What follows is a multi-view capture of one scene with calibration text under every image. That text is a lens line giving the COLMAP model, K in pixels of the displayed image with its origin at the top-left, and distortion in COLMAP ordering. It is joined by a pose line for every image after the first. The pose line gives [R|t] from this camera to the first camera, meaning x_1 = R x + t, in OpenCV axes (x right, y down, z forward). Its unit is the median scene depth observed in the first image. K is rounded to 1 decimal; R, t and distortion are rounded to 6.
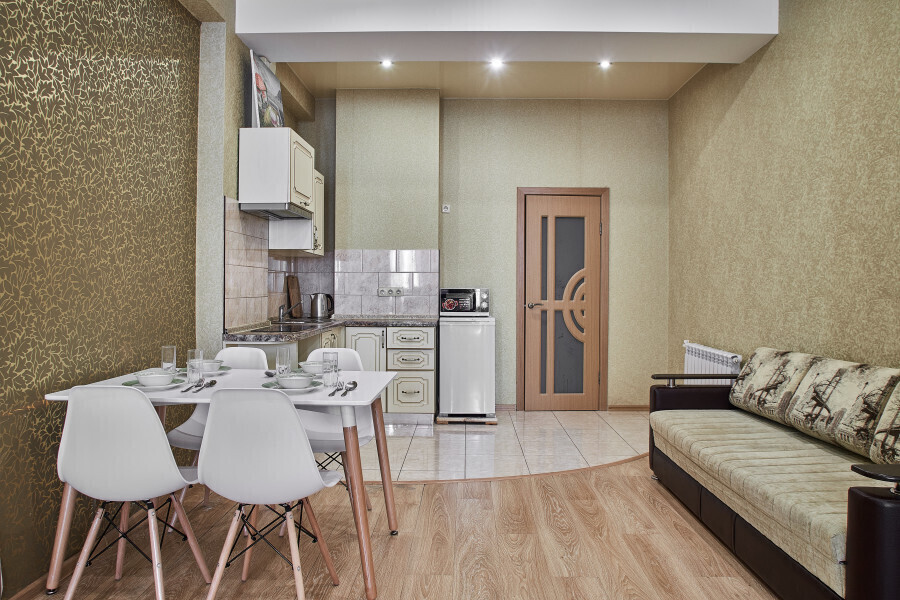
lens RADIAL K [[645.4, 0, 452.0], [0, 645.4, 293.9], [0, 0, 1]] dist [-0.082853, 0.070470]
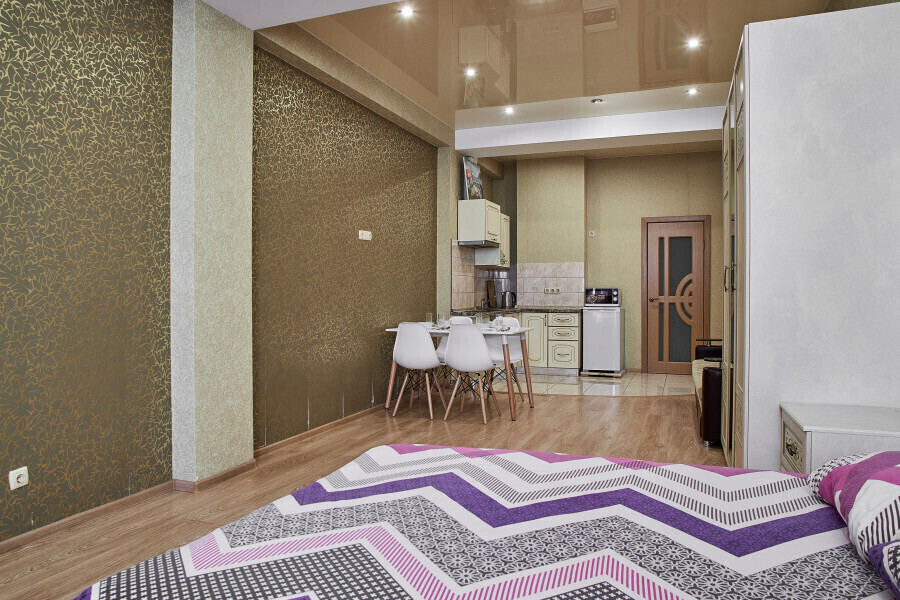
lens RADIAL K [[665.7, 0, 435.5], [0, 665.7, 293.9], [0, 0, 1]] dist [-0.020672, 0.003855]
pose [[0.940747, -0.002623, -0.339100, 0.250941], [0.000745, 0.999984, -0.005667, 0.019140], [0.339109, 0.005078, 0.940733, -0.814002]]
